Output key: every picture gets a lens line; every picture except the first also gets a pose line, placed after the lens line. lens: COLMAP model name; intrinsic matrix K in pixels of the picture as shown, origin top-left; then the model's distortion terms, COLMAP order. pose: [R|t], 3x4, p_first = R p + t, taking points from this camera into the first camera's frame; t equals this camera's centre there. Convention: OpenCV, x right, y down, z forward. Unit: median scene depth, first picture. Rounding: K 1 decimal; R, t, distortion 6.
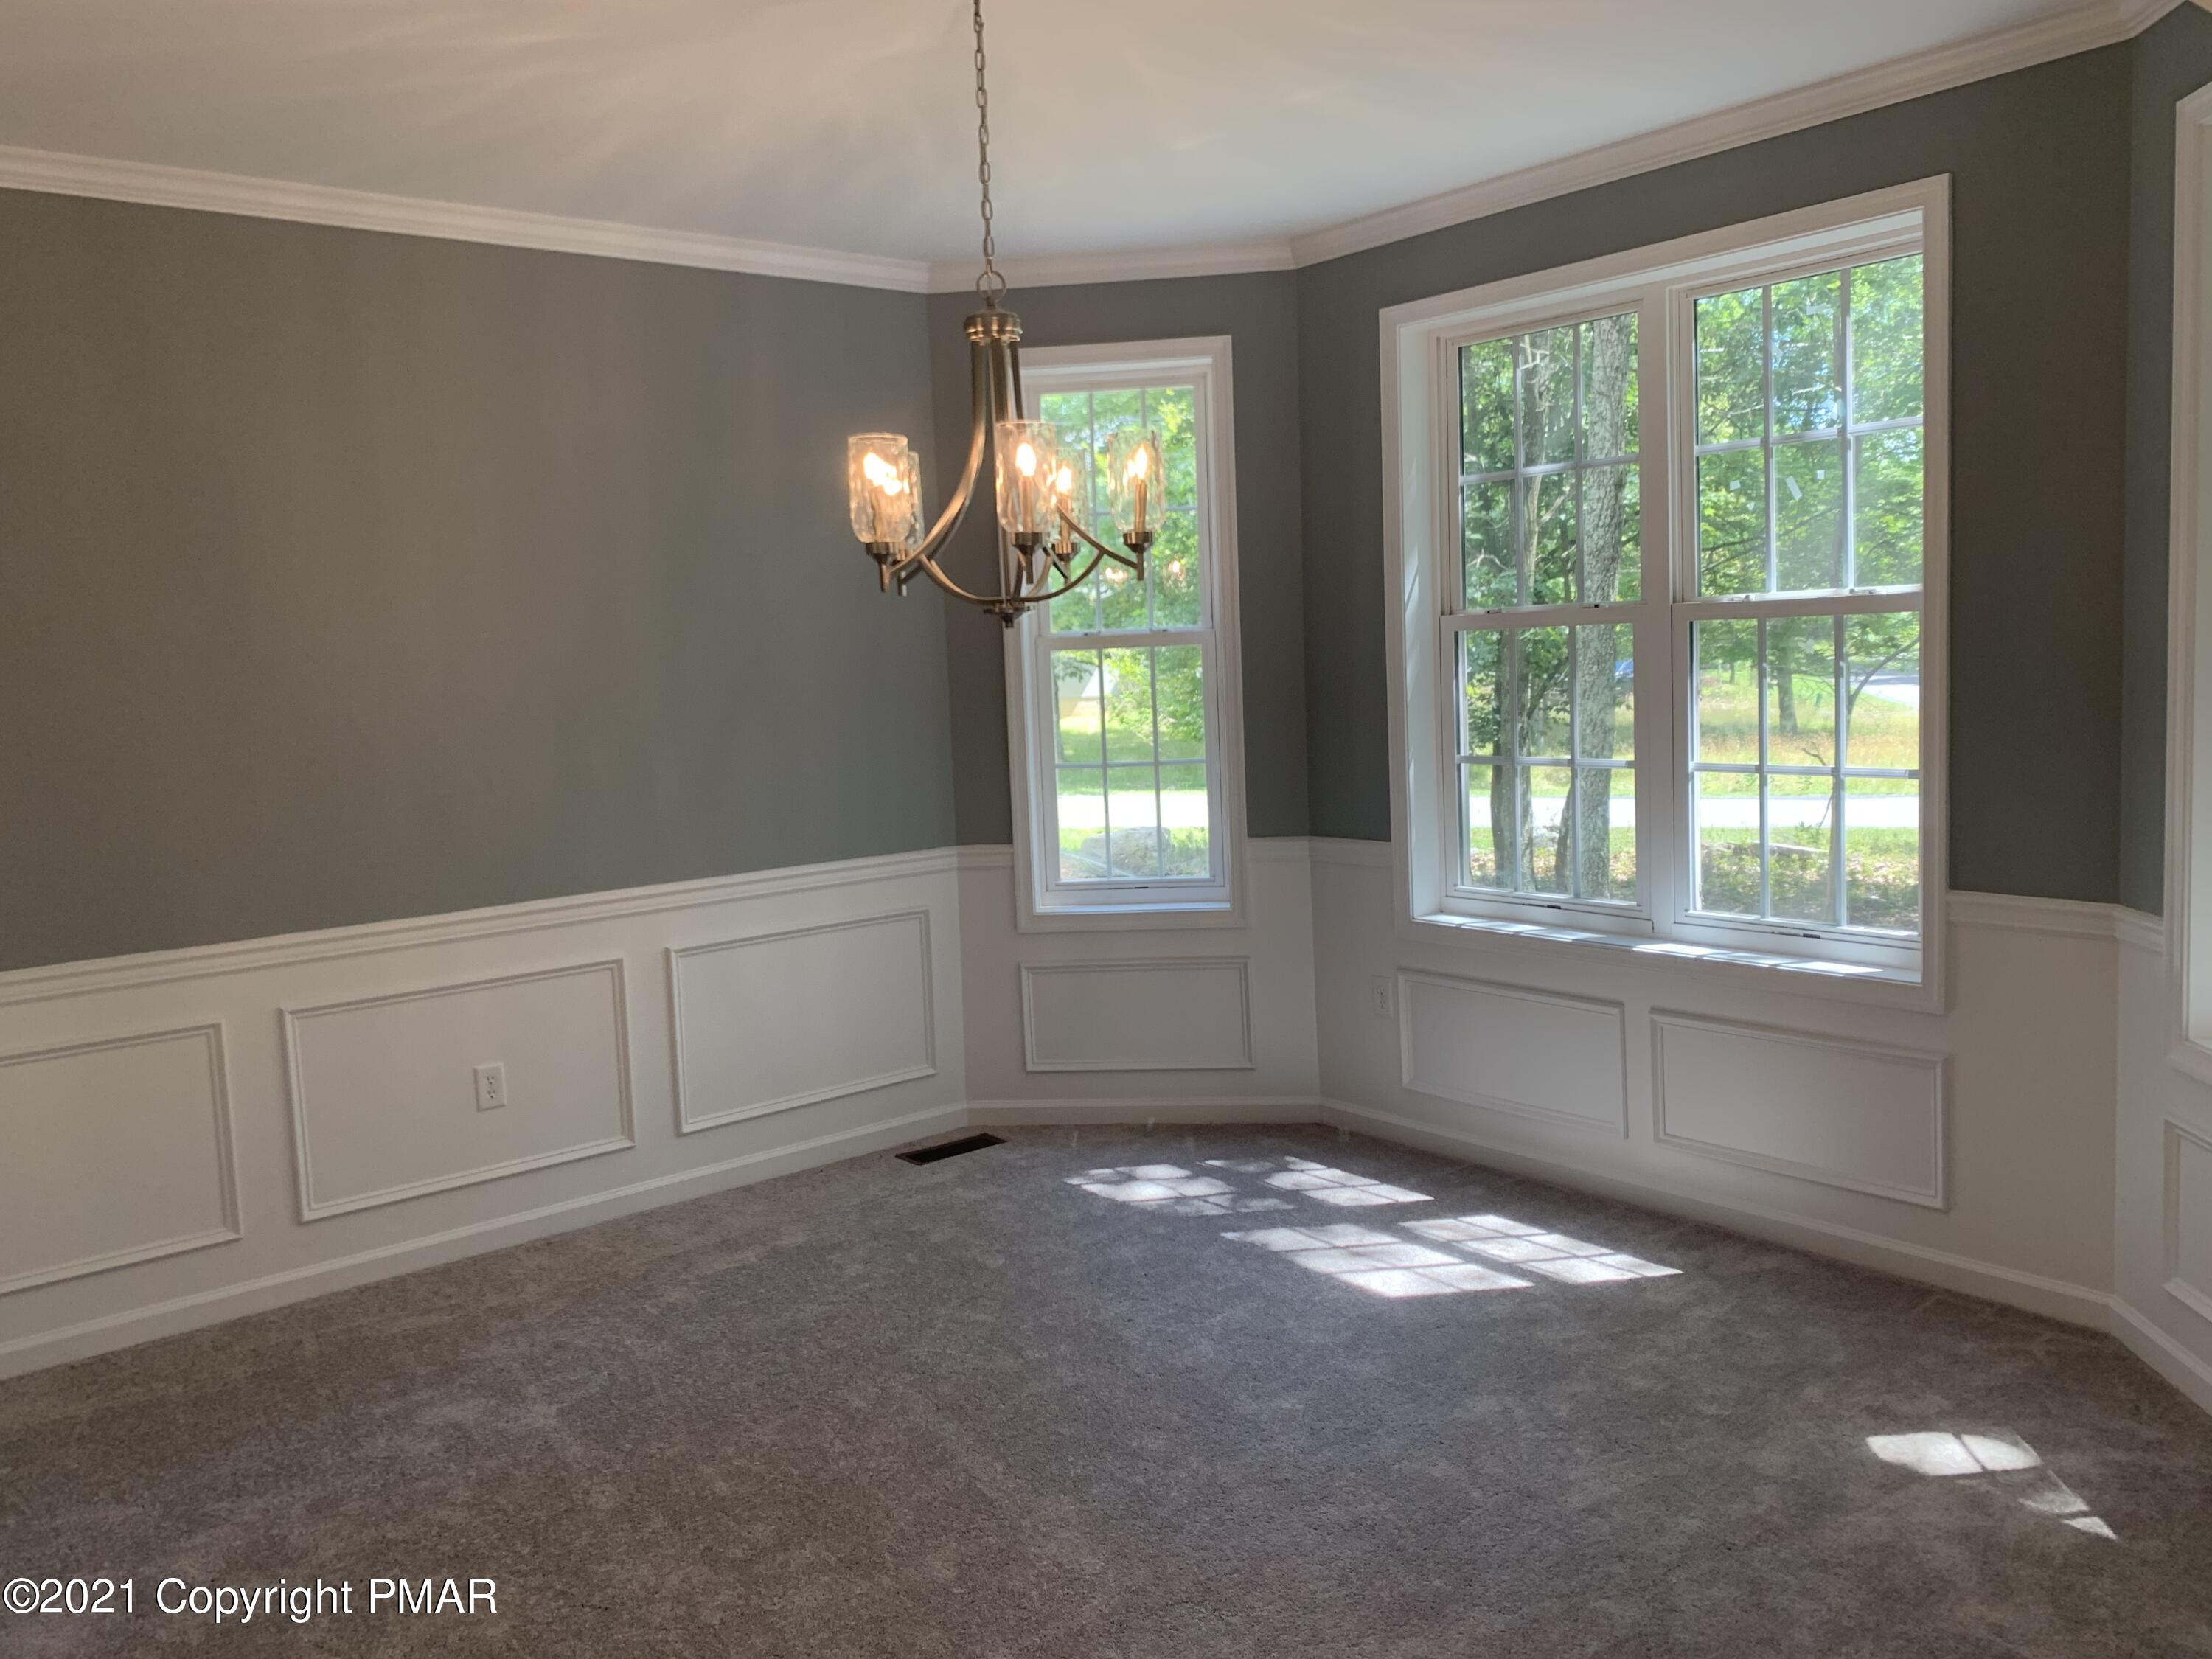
lens RADIAL K [[1701.7, 0, 1103.7], [0, 1701.7, 801.7], [0, 0, 1]] dist [0.043200, -0.030627]
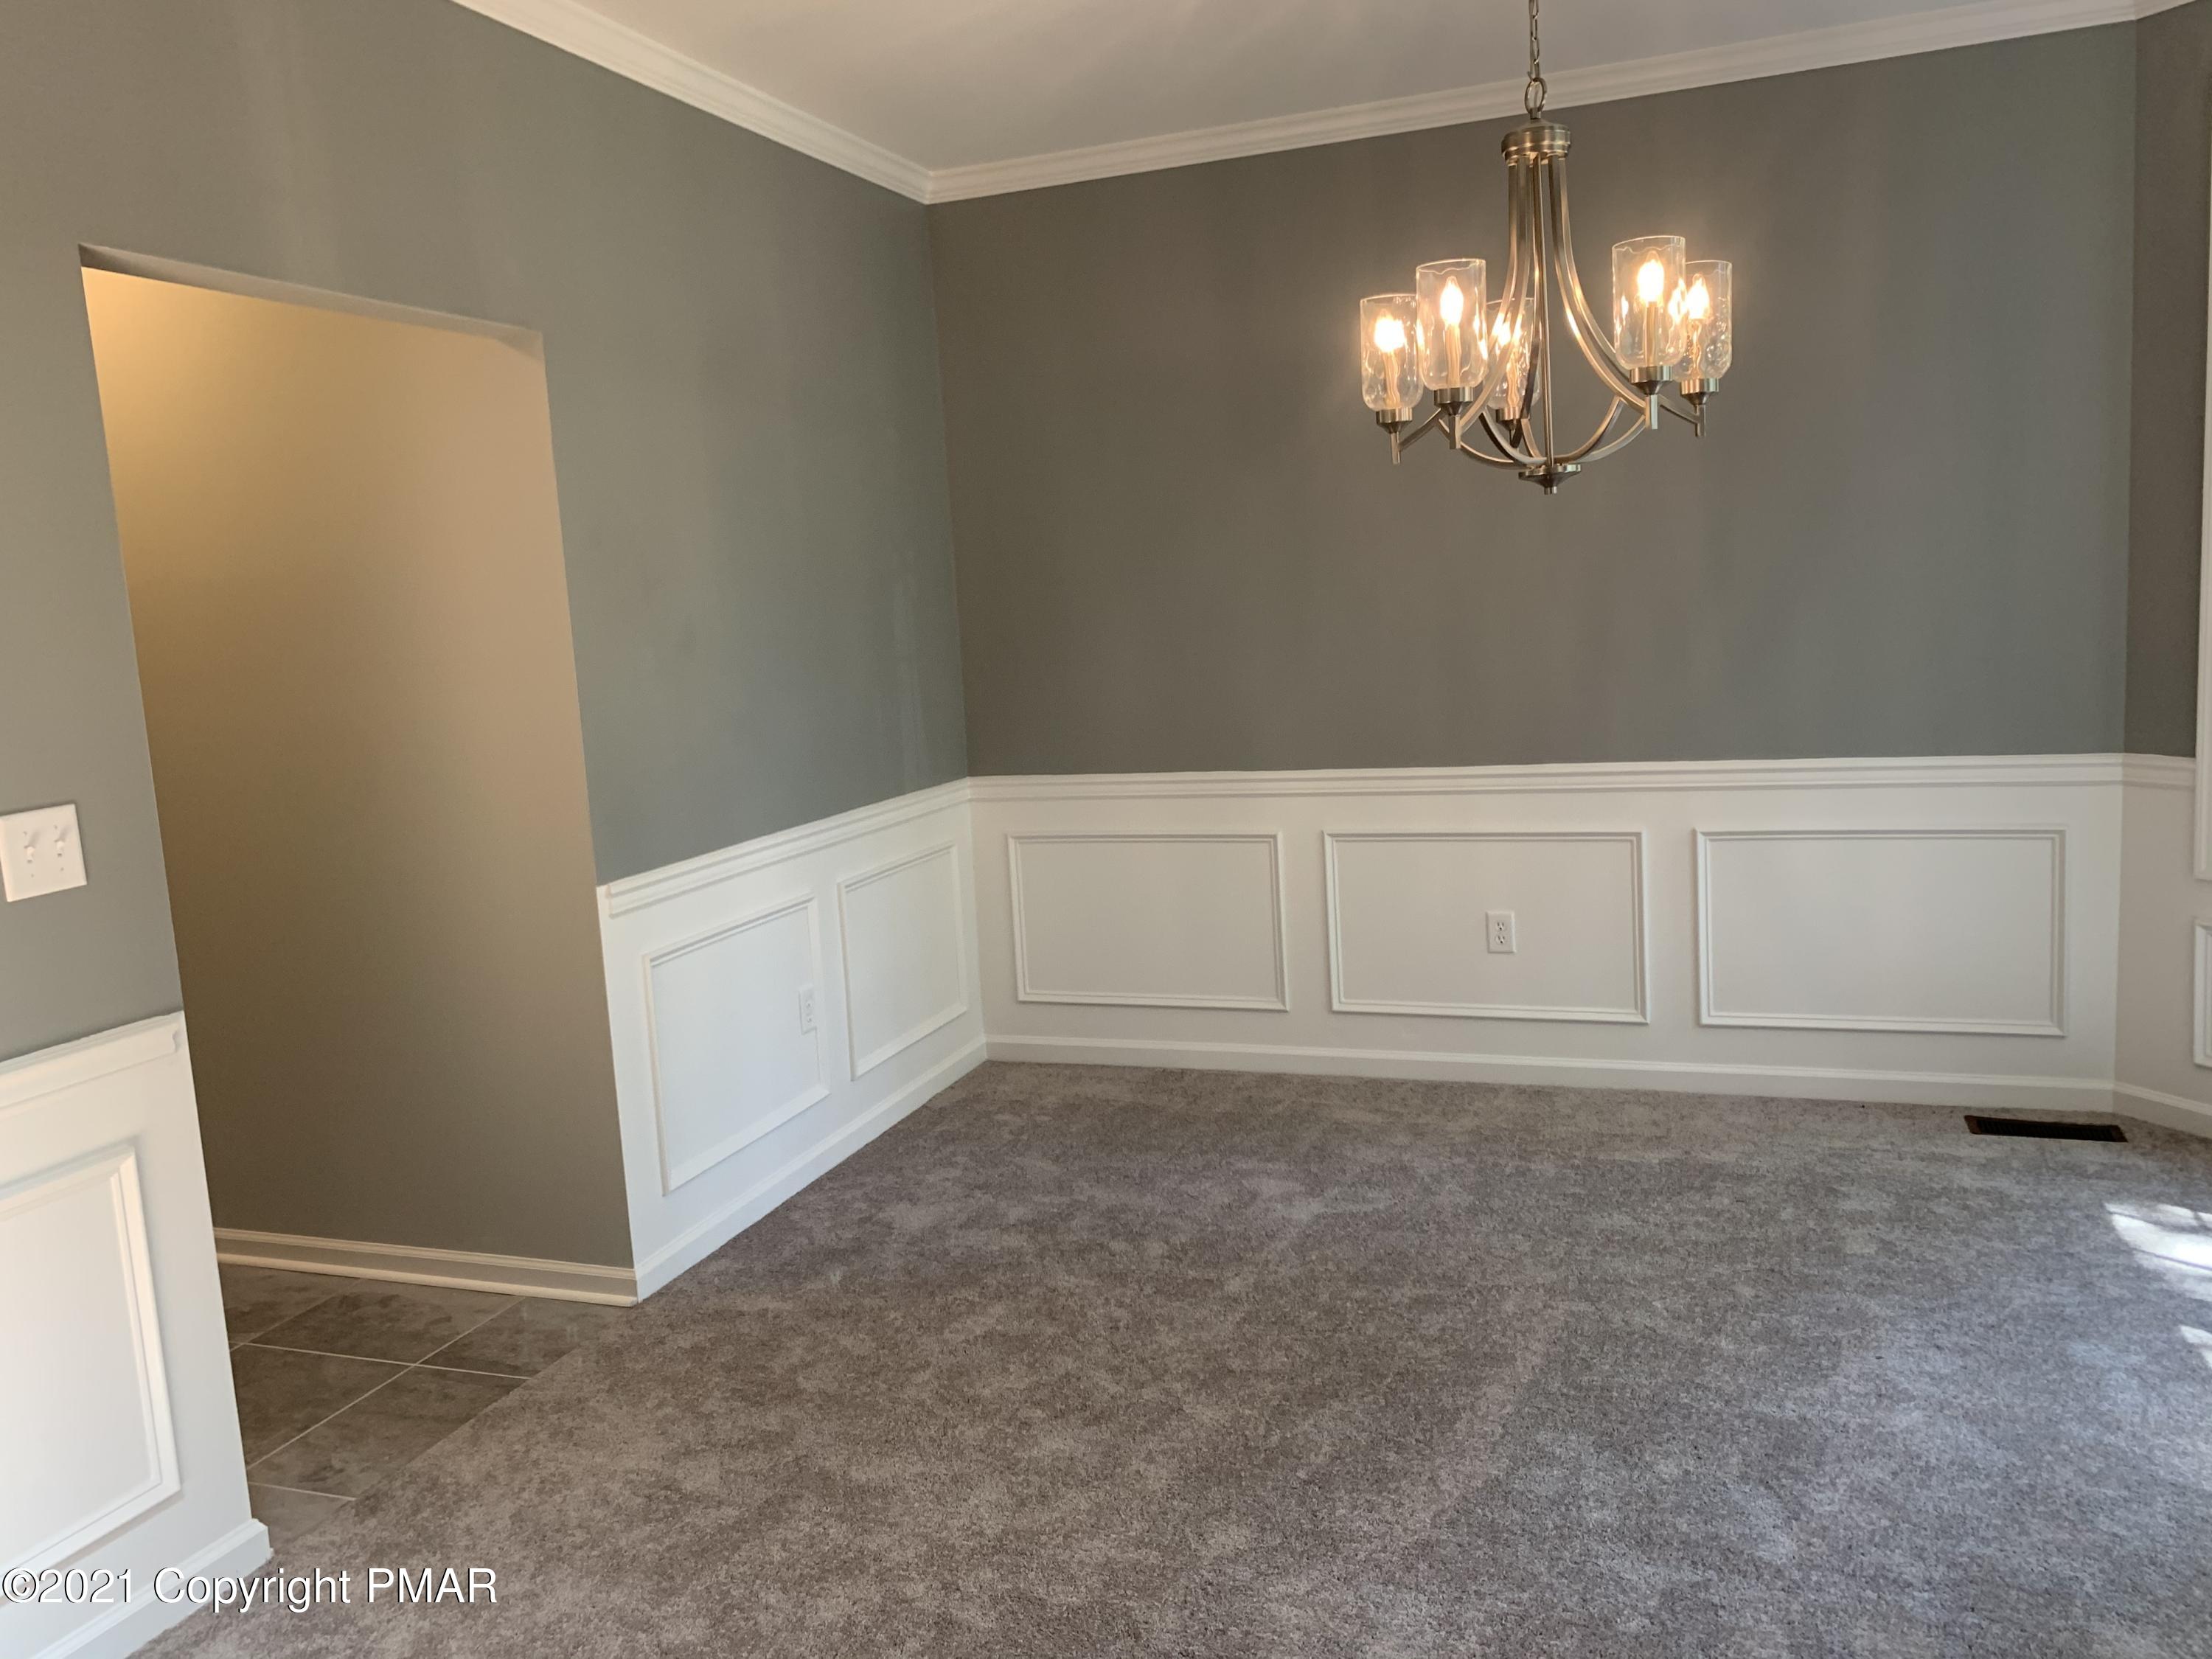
lens RADIAL K [[1701.7, 0, 1103.7], [0, 1701.7, 801.7], [0, 0, 1]] dist [0.043200, -0.030627]
pose [[0.515813, 0.121197, -0.848085, 0.395740], [-0.045741, 0.992427, 0.114004, -0.023549], [0.855479, -0.020013, 0.517451, 0.235066]]
